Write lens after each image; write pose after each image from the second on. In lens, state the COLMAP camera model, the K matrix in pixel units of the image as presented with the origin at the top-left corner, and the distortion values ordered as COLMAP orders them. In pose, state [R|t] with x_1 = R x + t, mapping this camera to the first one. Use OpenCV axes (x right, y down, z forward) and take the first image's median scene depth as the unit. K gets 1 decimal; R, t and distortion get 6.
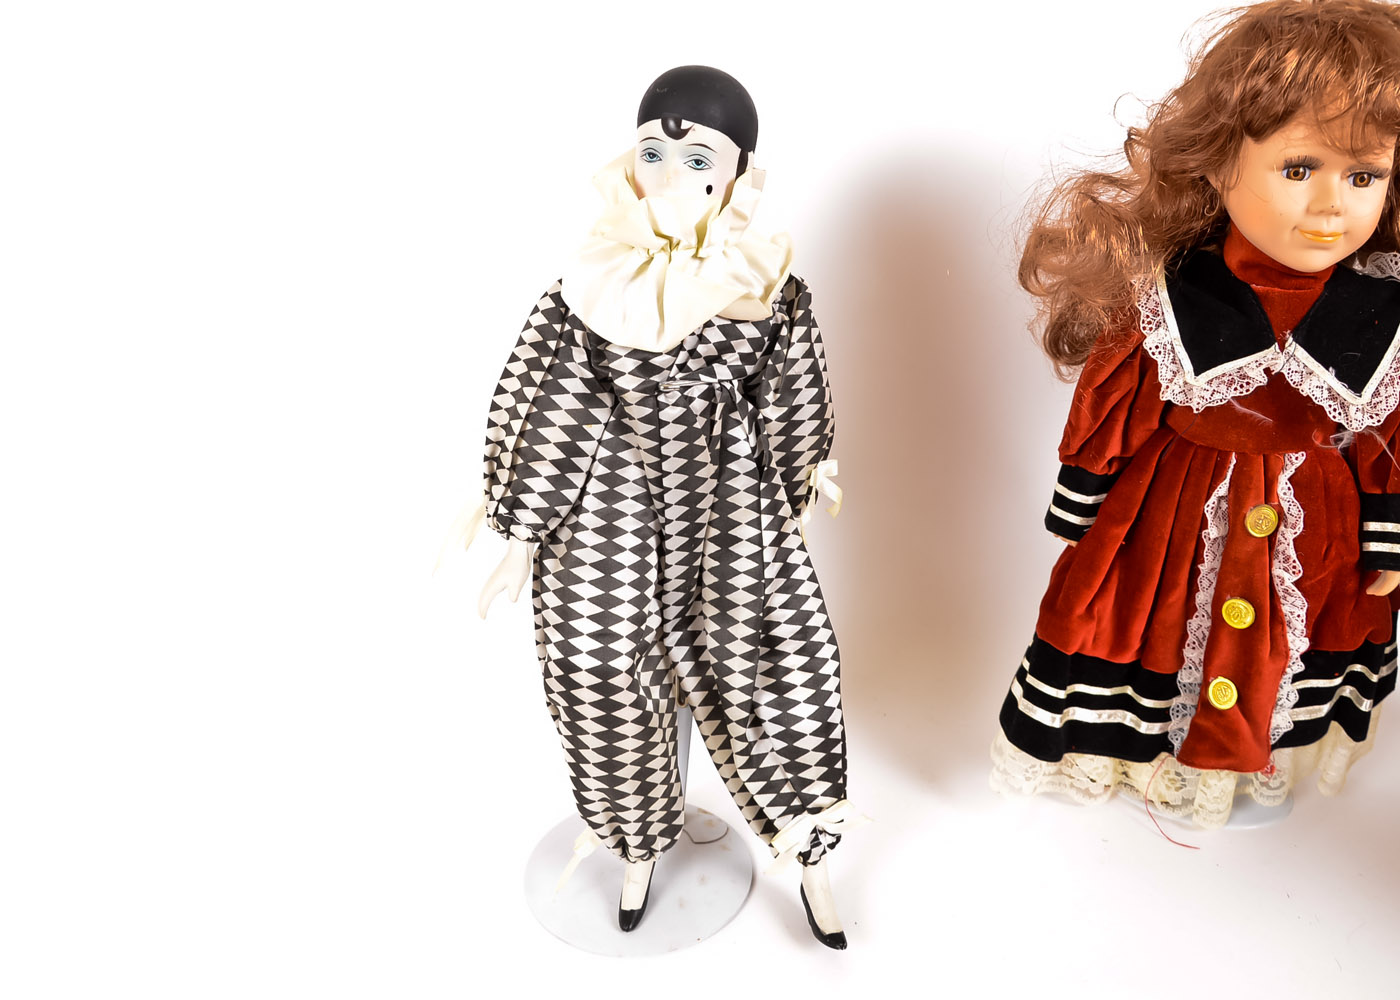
lens RADIAL K [[1174.5, 0, 715.7], [0, 1174.5, 499.1], [0, 0, 1]] dist [-0.181324, 0.110080]
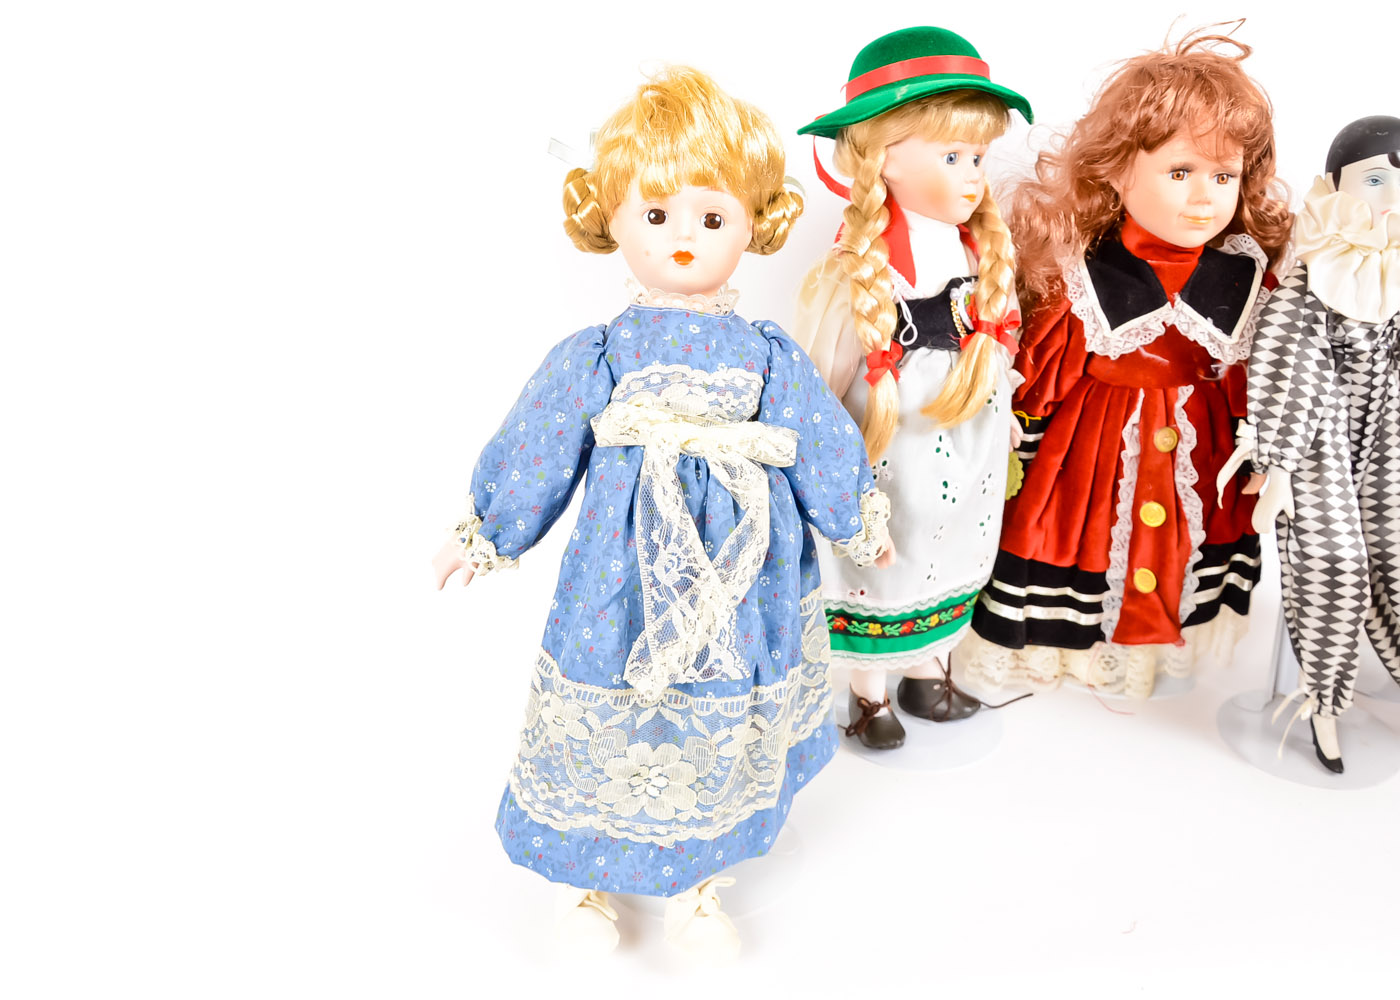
lens RADIAL K [[1174.5, 0, 715.7], [0, 1174.5, 499.1], [0, 0, 1]] dist [-0.181324, 0.110080]
pose [[0.985010, -0.057594, 0.162600, -0.254265], [0.067668, 0.996072, -0.057106, 0.128358], [-0.158672, 0.067253, 0.985038, -0.225497]]
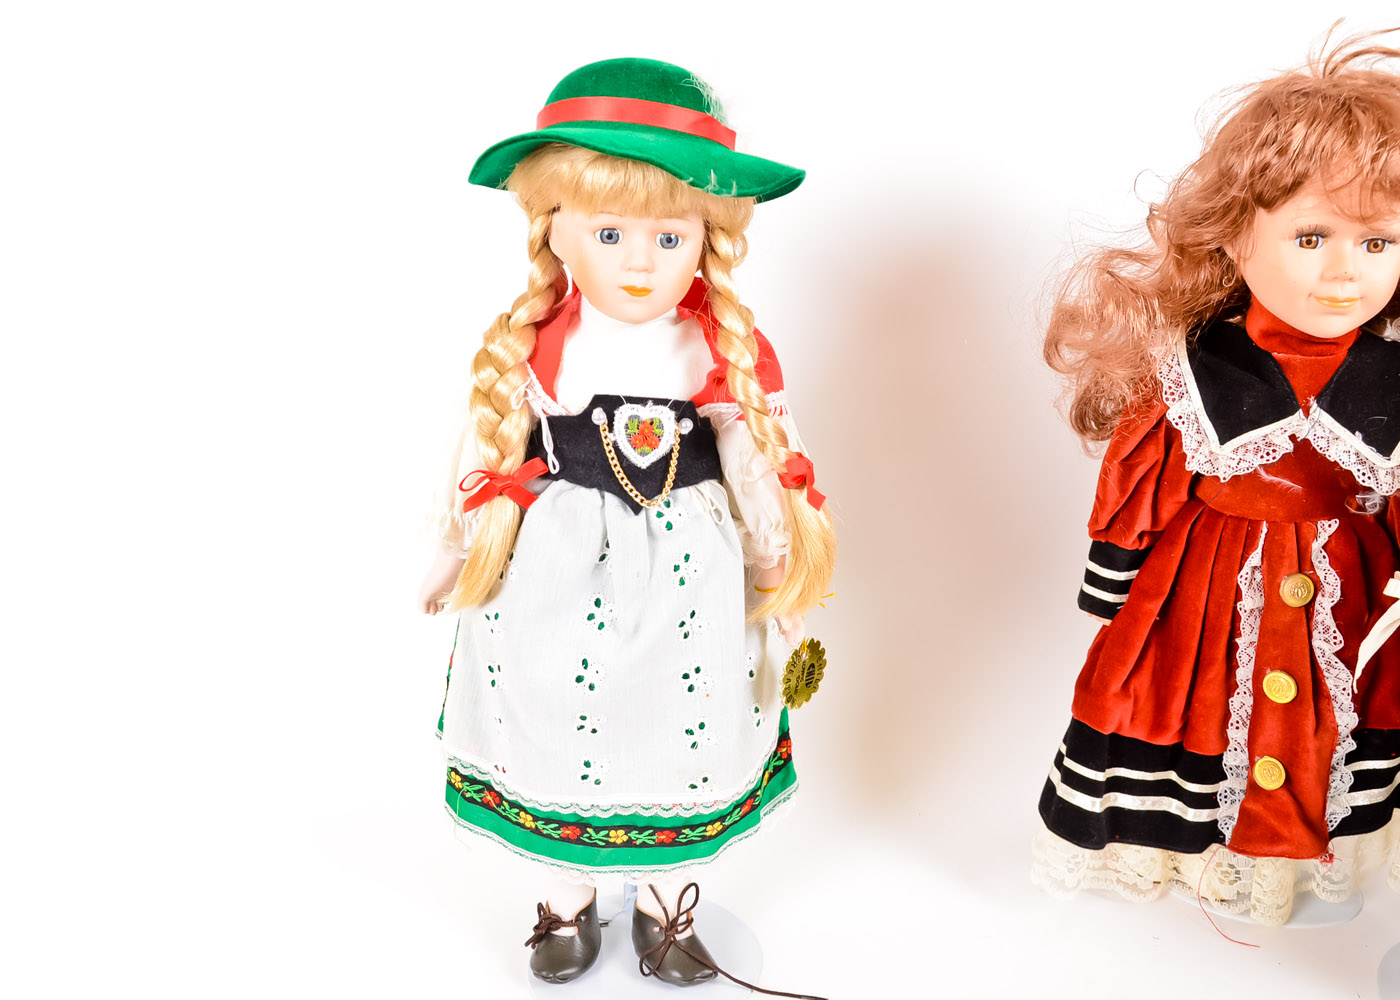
lens RADIAL K [[1371.6, 0, 700.0], [0, 1371.6, 500.0], [0, 0, 1]] dist [-0.134493, 0.145113]
pose [[0.999845, -0.009782, -0.014641, -0.020471], [0.008214, 0.994588, -0.103572, 0.057596], [0.015575, 0.103436, 0.994514, -0.179468]]
